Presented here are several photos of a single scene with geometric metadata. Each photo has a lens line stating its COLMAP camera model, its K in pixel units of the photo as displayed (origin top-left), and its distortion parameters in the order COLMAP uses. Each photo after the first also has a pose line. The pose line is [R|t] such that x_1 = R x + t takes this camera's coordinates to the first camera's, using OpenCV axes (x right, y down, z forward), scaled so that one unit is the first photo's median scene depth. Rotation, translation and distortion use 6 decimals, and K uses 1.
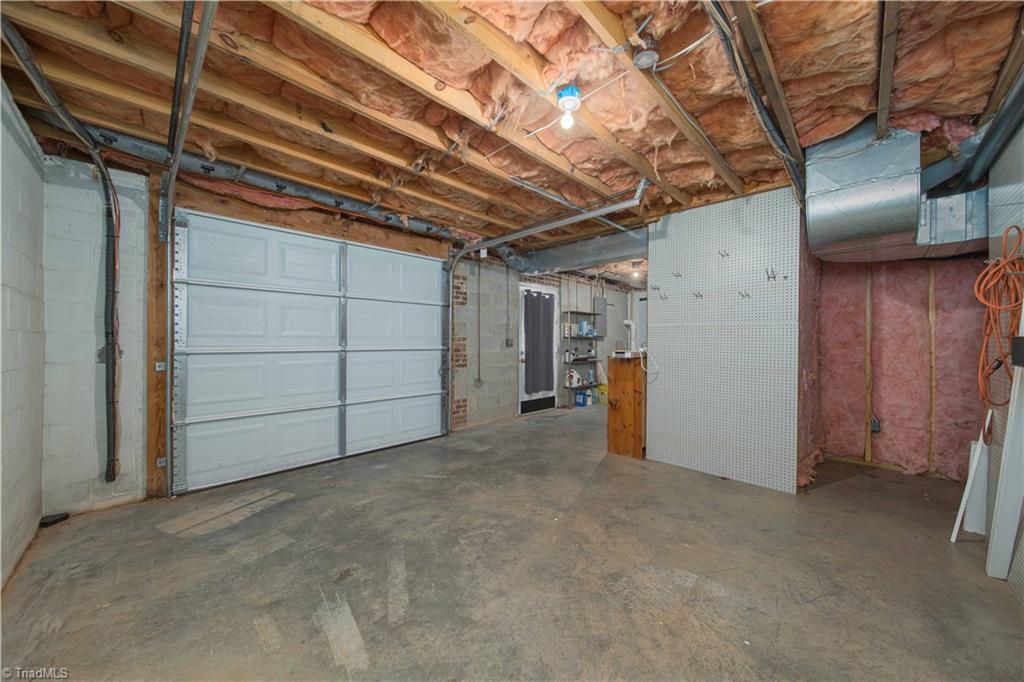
lens RADIAL K [[361.9, 0, 514.2], [0, 361.9, 338.8], [0, 0, 1]] dist [-0.006632, -0.000117]
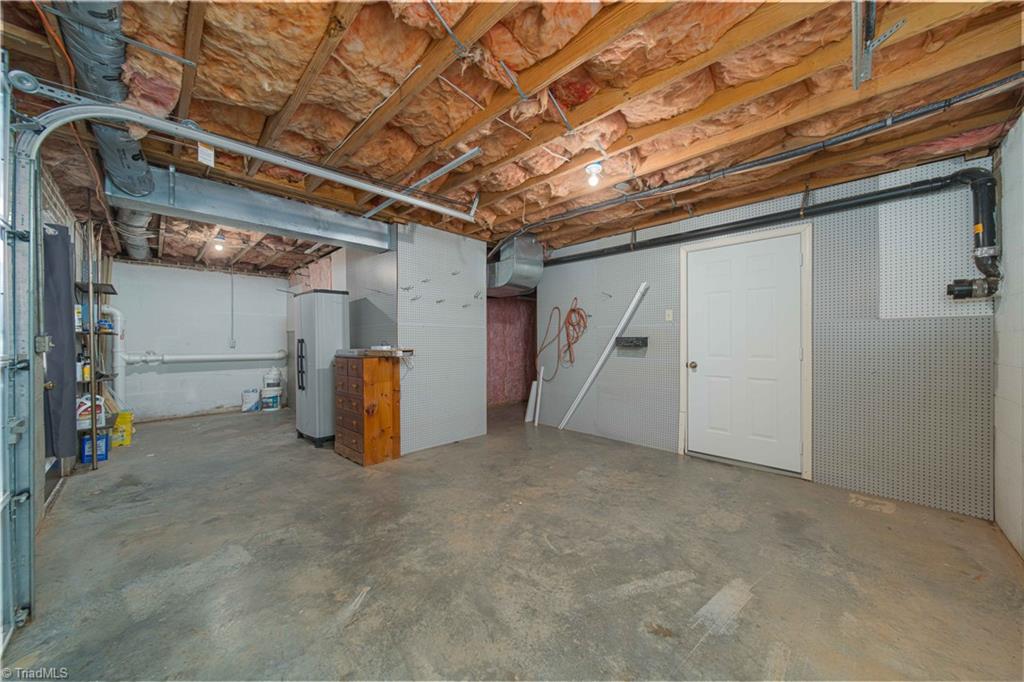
lens RADIAL K [[361.9, 0, 514.1], [0, 361.9, 340.9], [0, 0, 1]] dist [-0.006632, -0.000117]
pose [[-0.006144, -0.008736, 0.999943, -0.996352], [-0.000867, 0.999962, 0.008731, 0.001834], [-0.999981, -0.000813, -0.006151, 1.054679]]
